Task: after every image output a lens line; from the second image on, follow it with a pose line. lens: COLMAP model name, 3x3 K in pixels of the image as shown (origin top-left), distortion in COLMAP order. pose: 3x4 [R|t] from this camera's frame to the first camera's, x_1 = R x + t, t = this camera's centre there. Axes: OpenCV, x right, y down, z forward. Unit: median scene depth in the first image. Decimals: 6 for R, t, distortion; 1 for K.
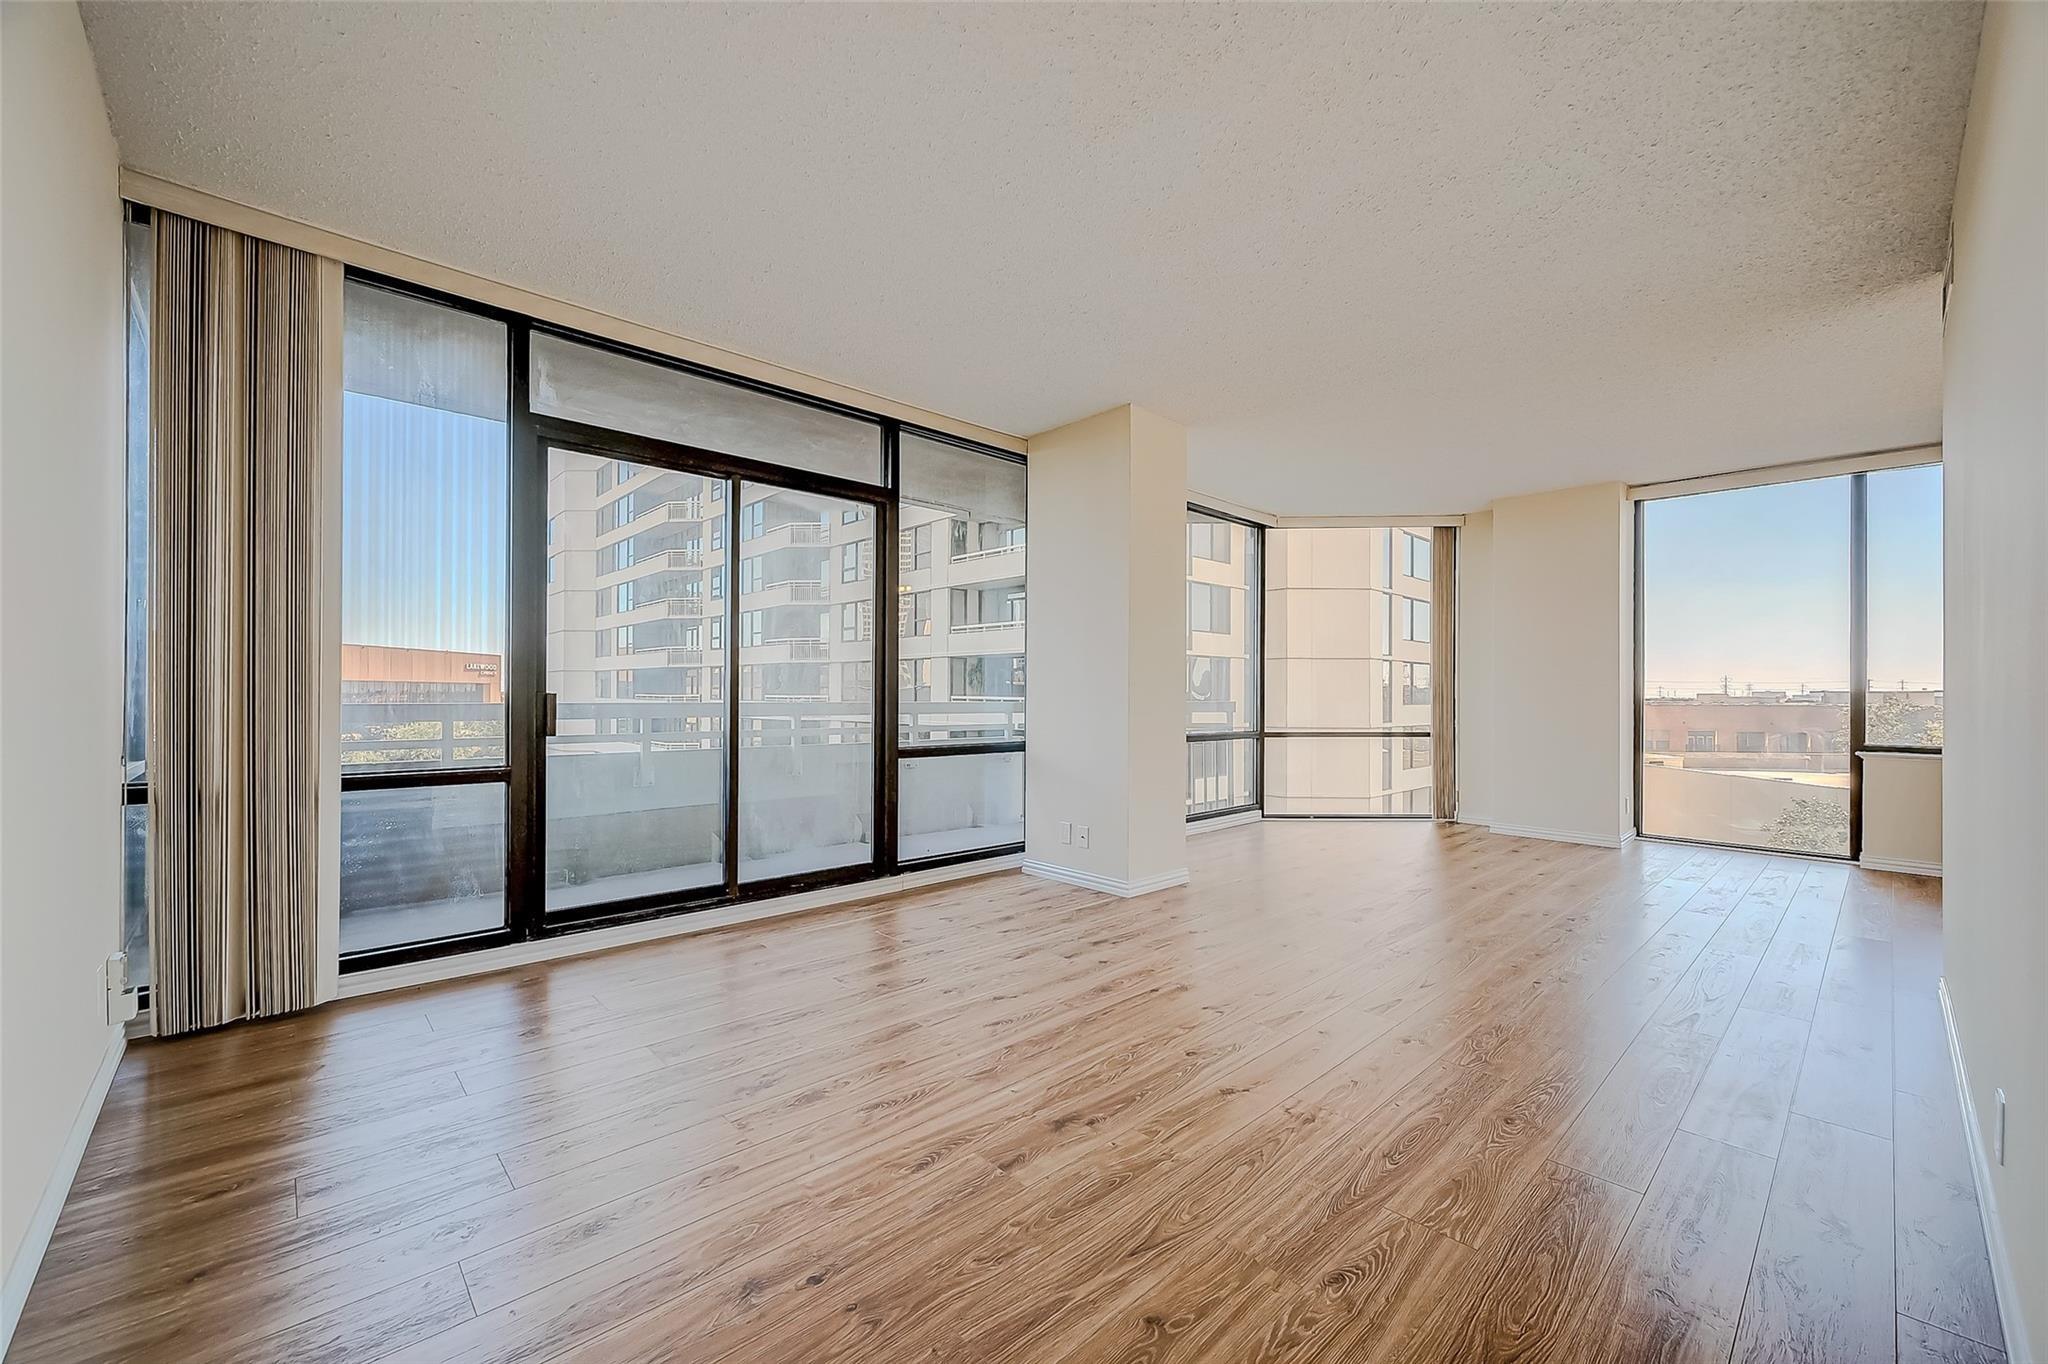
lens RADIAL K [[811.5, 0, 1012.7], [0, 811.5, 693.3], [0, 0, 1]] dist [0.000208, 0.000015]
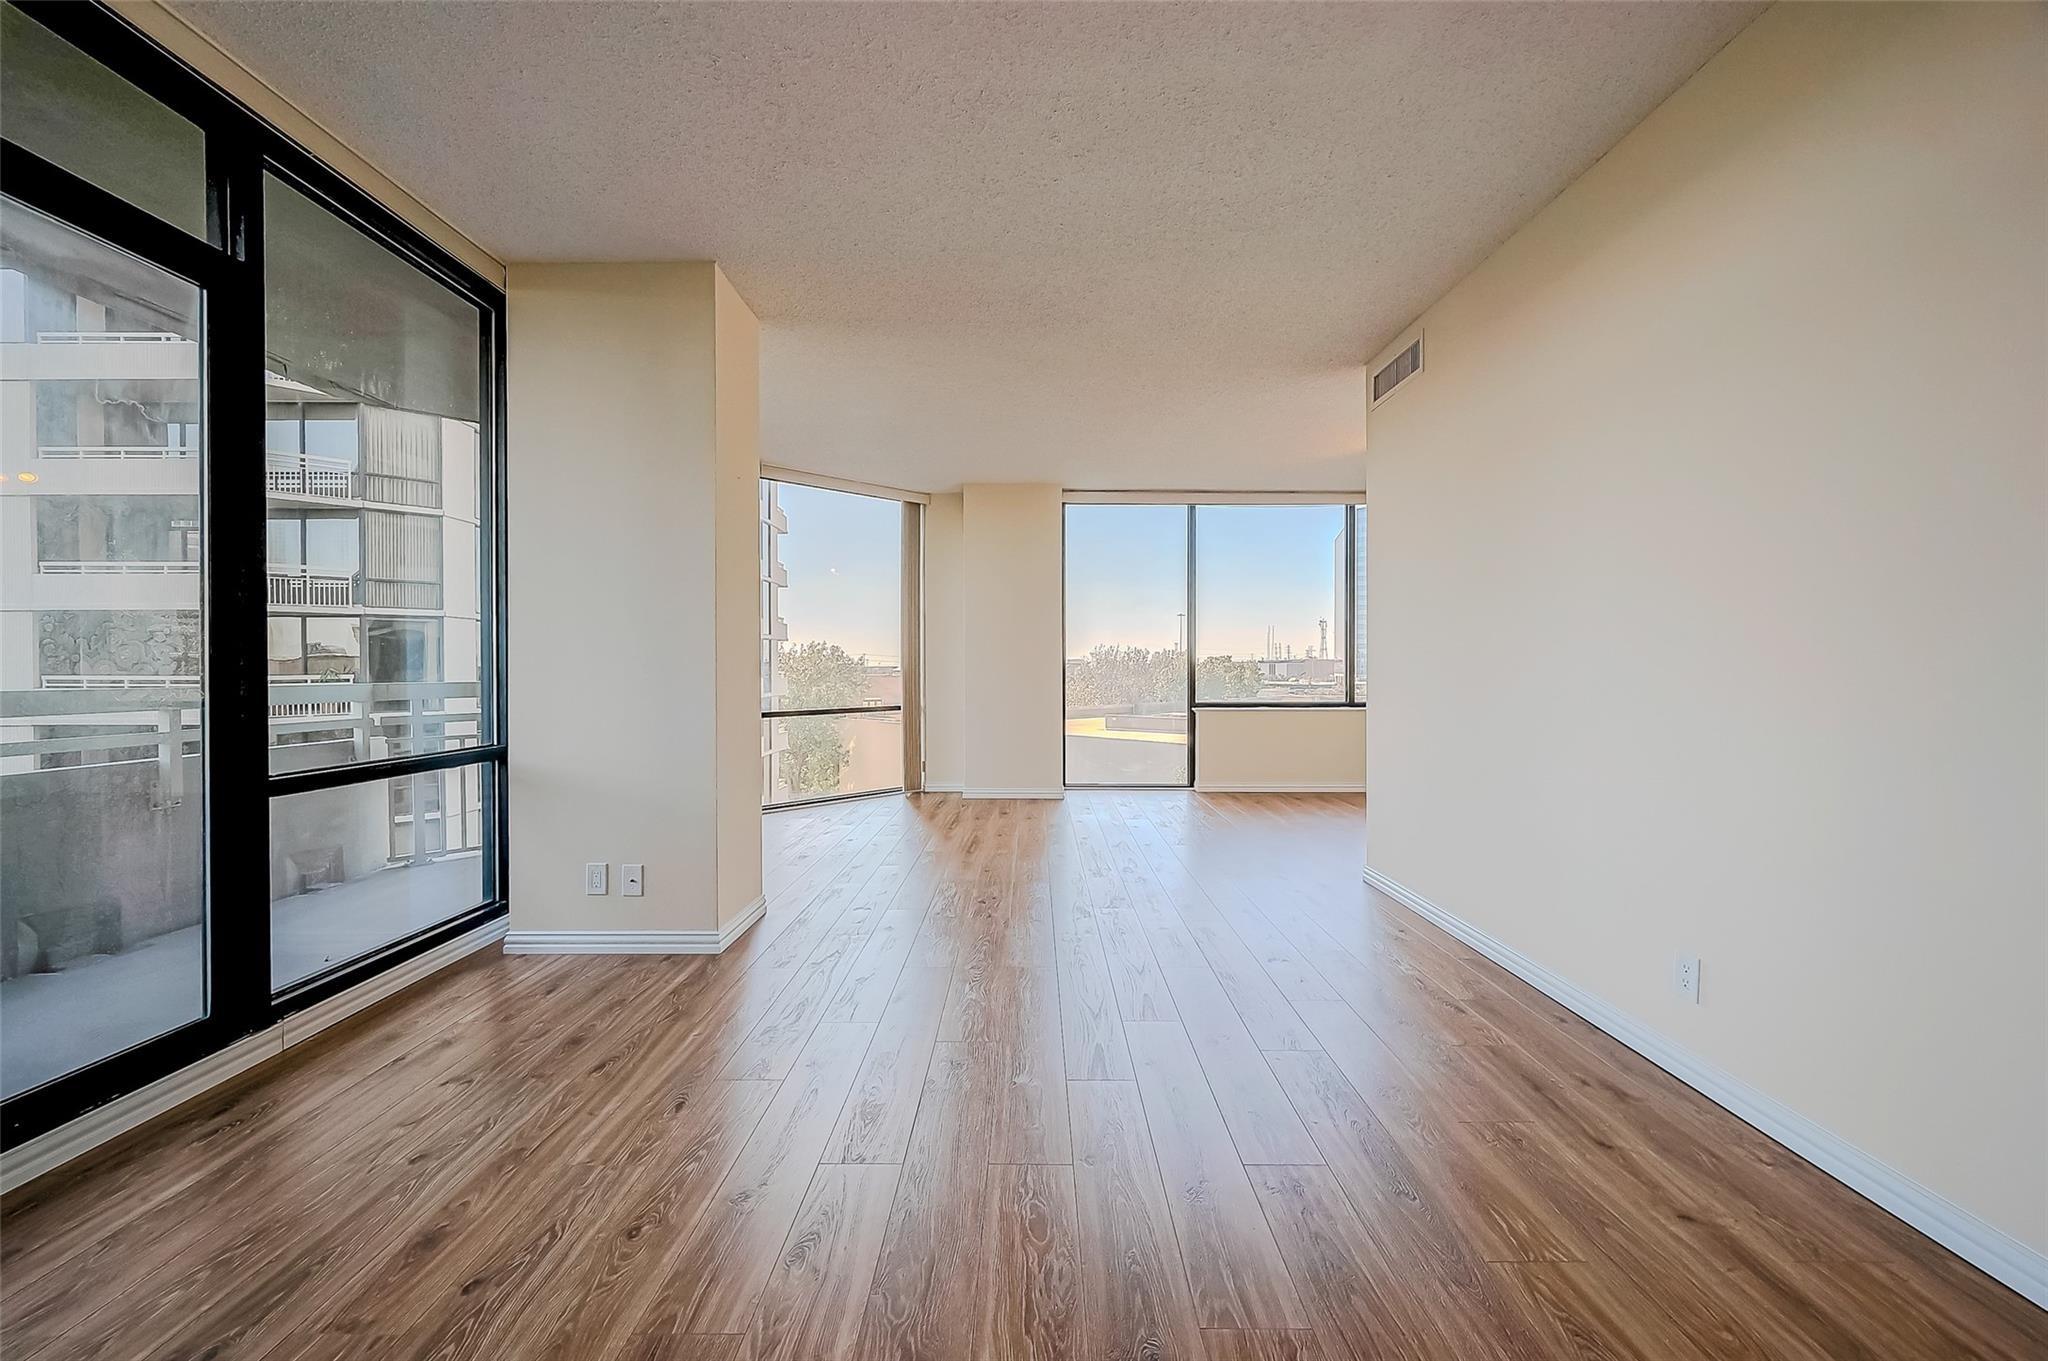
lens RADIAL K [[823.4, 0, 1030.6], [0, 823.4, 674.2], [0, 0, 1]] dist [-0.001512, 0.000243]
pose [[0.677987, -0.010899, 0.734993, -0.203283], [0.005619, 0.999938, 0.009644, 0.000122], [-0.735052, -0.002408, 0.678006, 0.306996]]
